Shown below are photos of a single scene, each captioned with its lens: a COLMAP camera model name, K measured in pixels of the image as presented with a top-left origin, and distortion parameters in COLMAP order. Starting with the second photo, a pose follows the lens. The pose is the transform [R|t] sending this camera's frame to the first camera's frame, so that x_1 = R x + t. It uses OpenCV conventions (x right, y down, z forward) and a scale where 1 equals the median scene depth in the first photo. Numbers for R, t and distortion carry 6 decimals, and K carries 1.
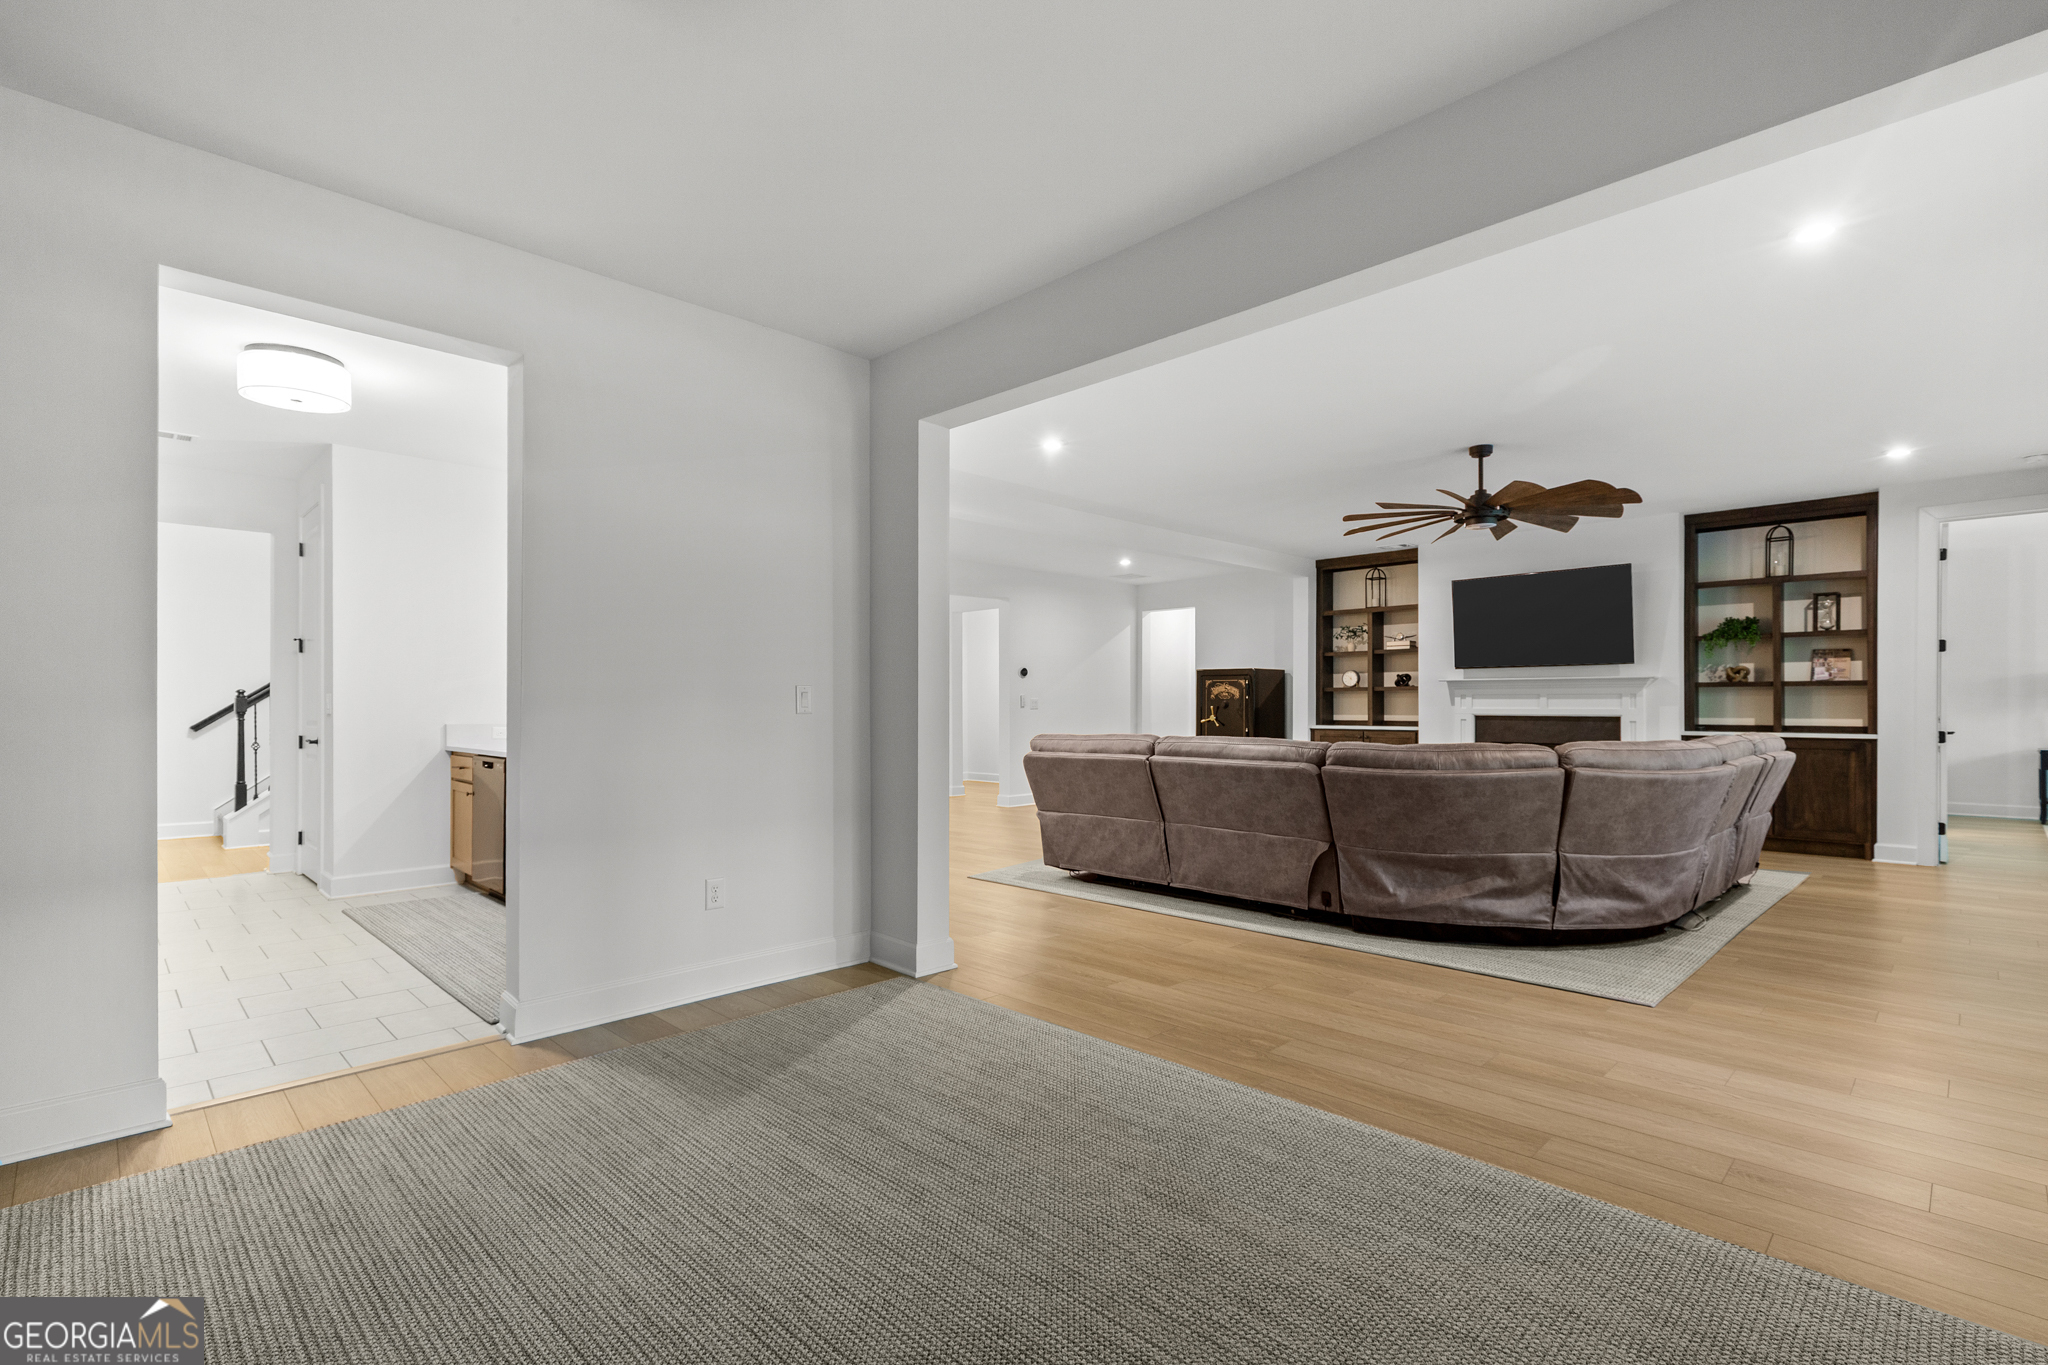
lens RADIAL K [[928.9, 0, 1031.7], [0, 928.9, 706.9], [0, 0, 1]] dist [-0.002881, -0.000294]
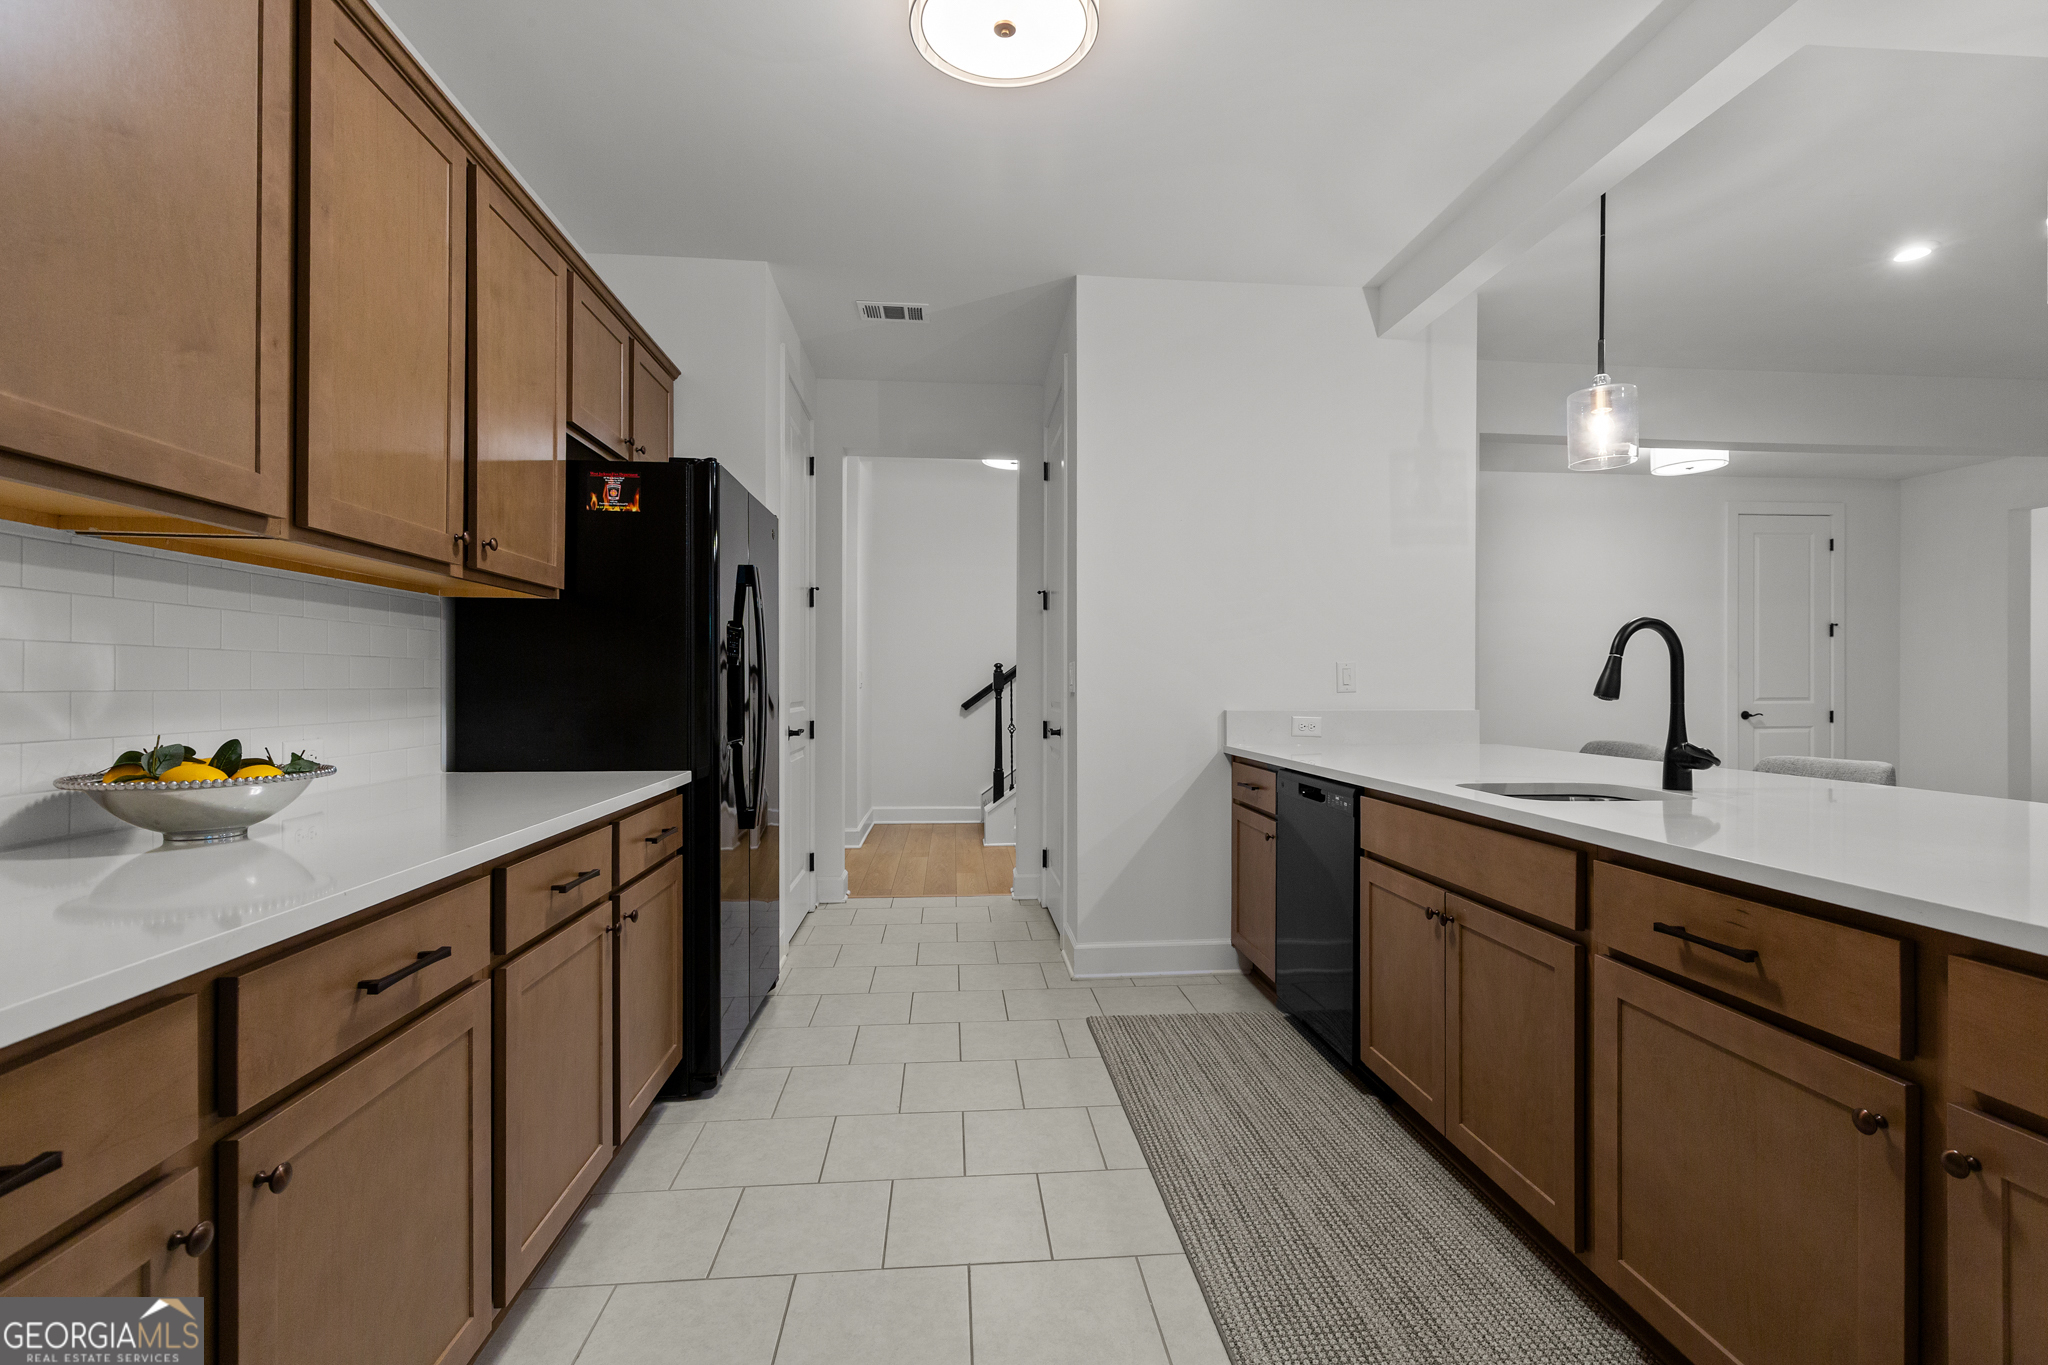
lens RADIAL K [[928.9, 0, 1031.7], [0, 928.9, 706.9], [0, 0, 1]] dist [-0.002881, -0.000294]
pose [[0.759313, 0.015431, -0.650543, -0.193525], [-0.000313, 0.999727, 0.023348, 0.001143], [0.650726, -0.017525, 0.759110, 0.264993]]
